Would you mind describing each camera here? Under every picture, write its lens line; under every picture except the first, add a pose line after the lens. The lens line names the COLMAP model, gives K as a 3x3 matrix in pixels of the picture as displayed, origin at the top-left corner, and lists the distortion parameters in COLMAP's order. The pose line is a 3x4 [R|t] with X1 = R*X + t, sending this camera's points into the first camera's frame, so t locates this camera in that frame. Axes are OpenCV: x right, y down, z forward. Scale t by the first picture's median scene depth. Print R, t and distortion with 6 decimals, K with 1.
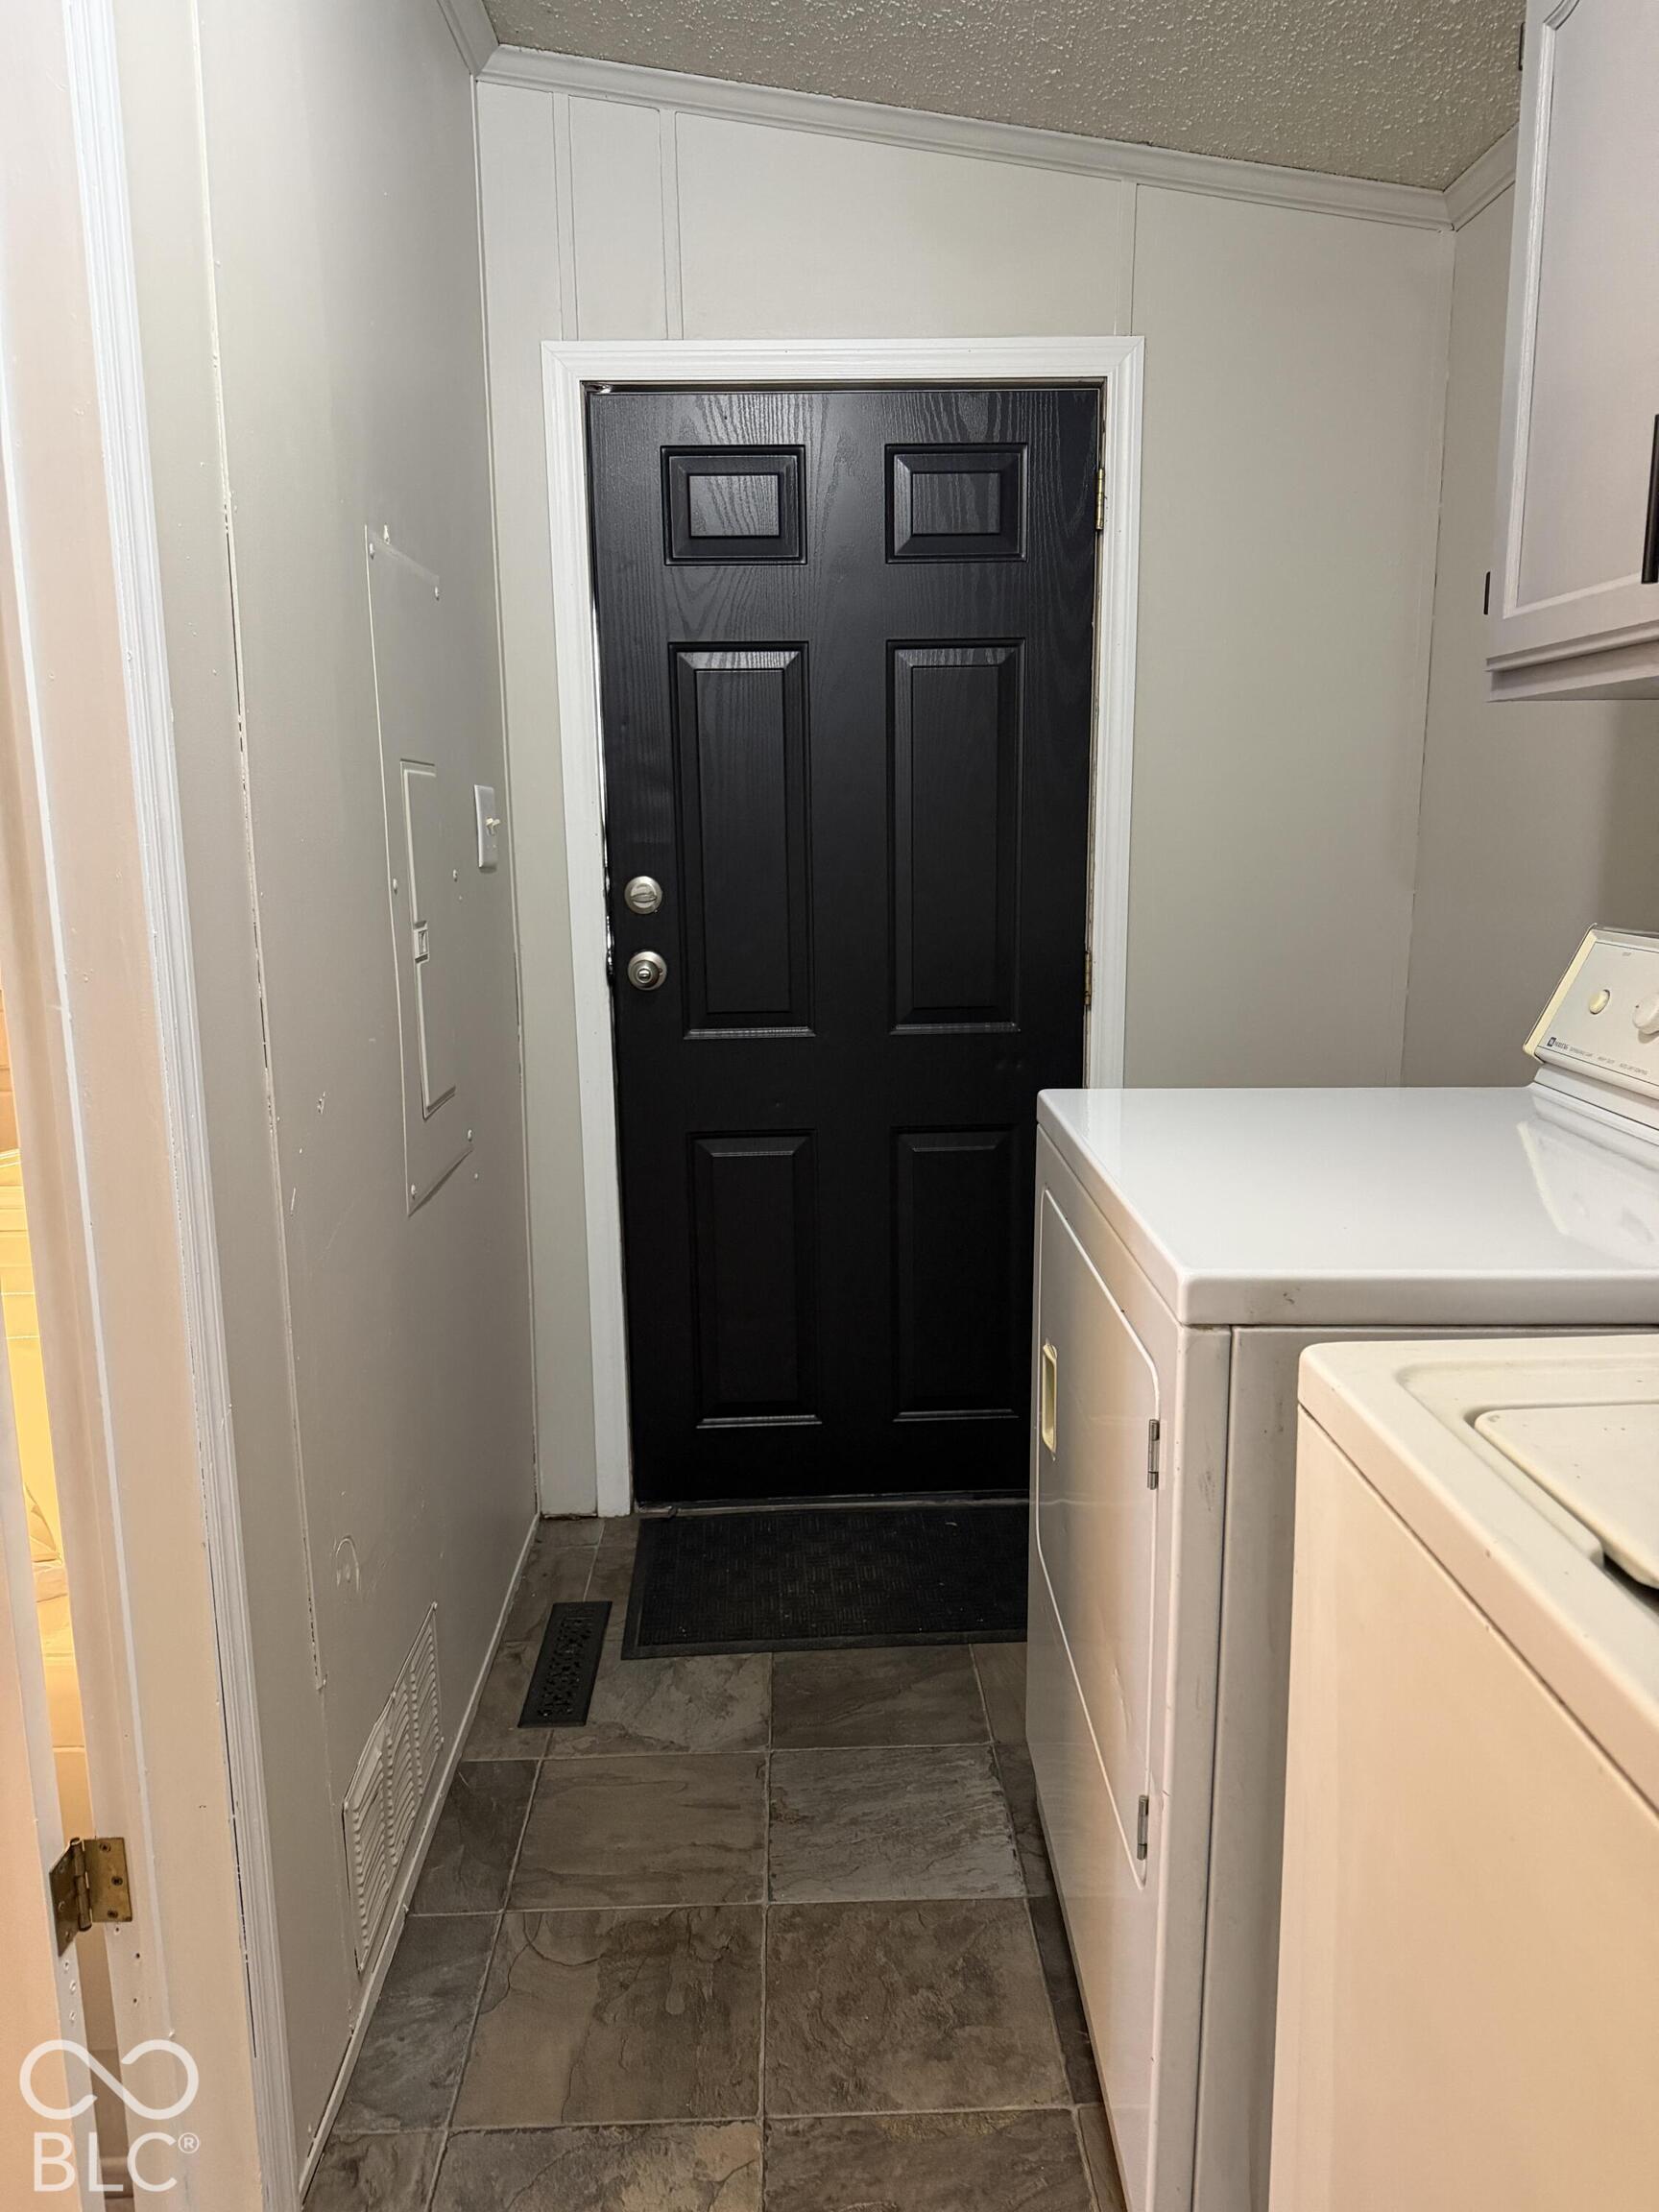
lens RADIAL K [[1533.8, 0, 830.3], [0, 1533.8, 1114.8], [0, 0, 1]] dist [0.002105, -0.010364]
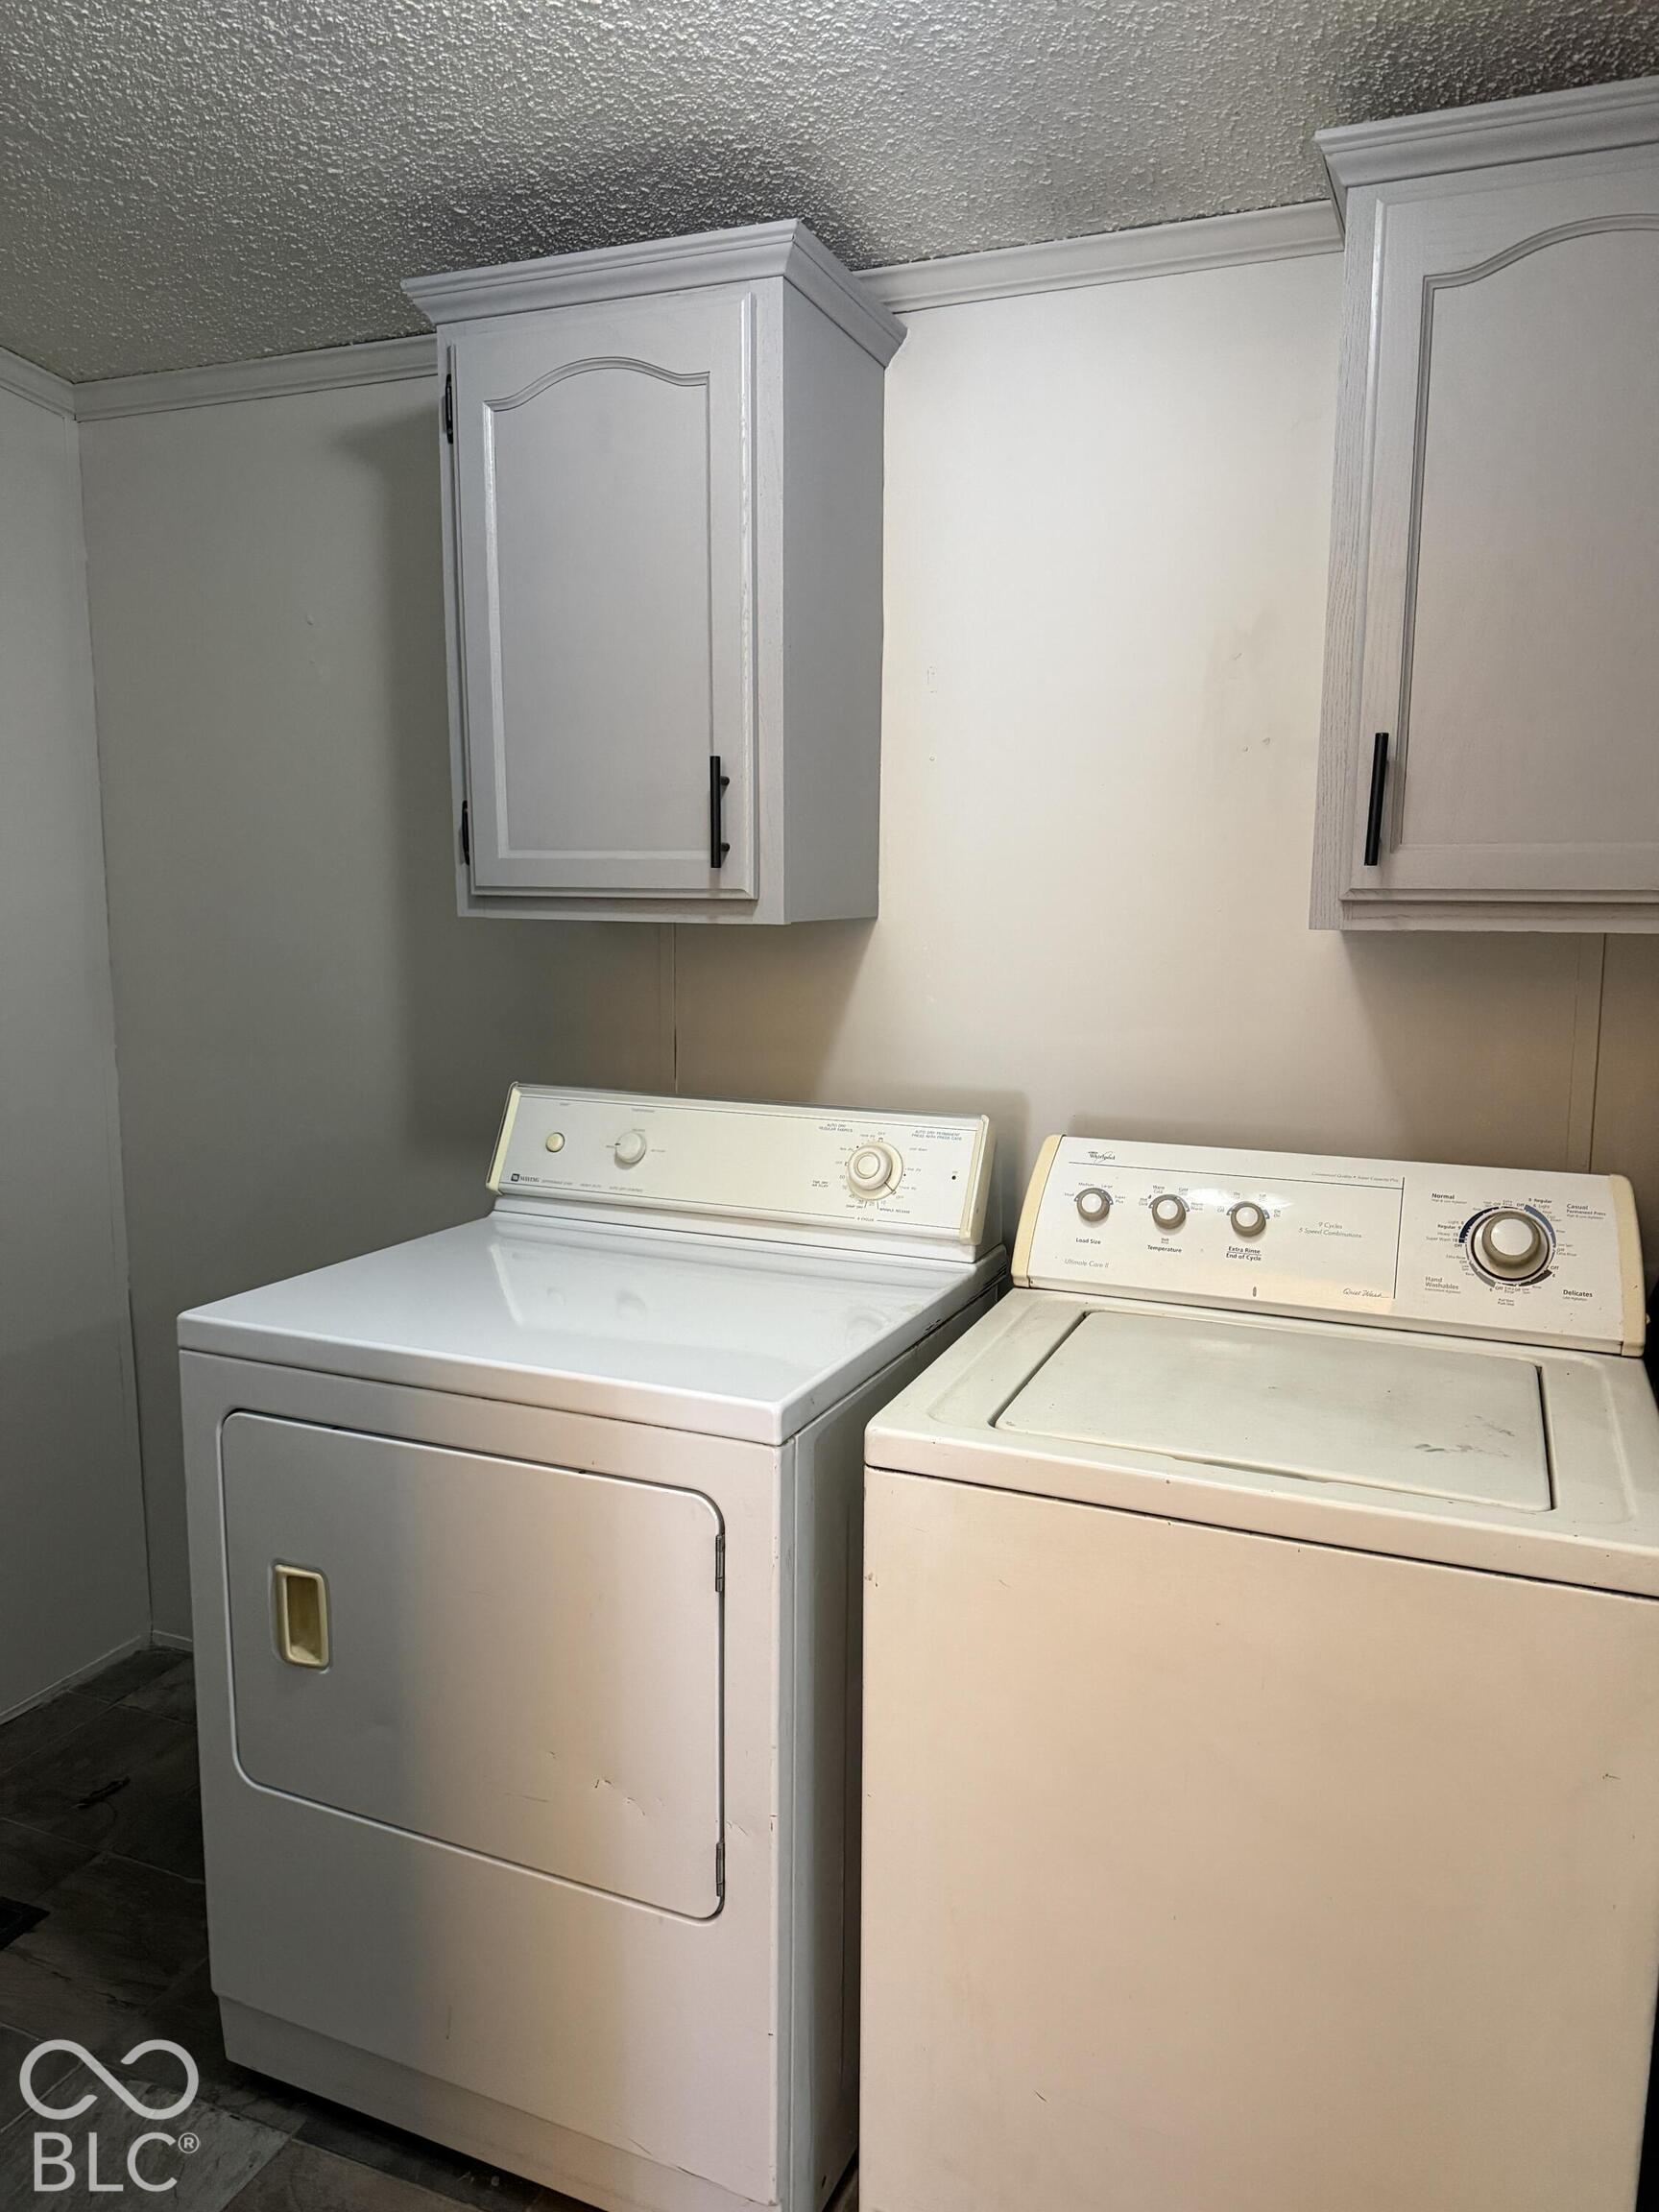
lens RADIAL K [[1533.8, 0, 834.2], [0, 1533.8, 1096.1], [0, 0, 1]] dist [0.002105, -0.010364]
pose [[0.405113, -0.122877, 0.905972, -0.548644], [0.164792, 0.984511, 0.059841, -0.142172], [-0.899293, 0.125055, 0.419087, 0.215524]]
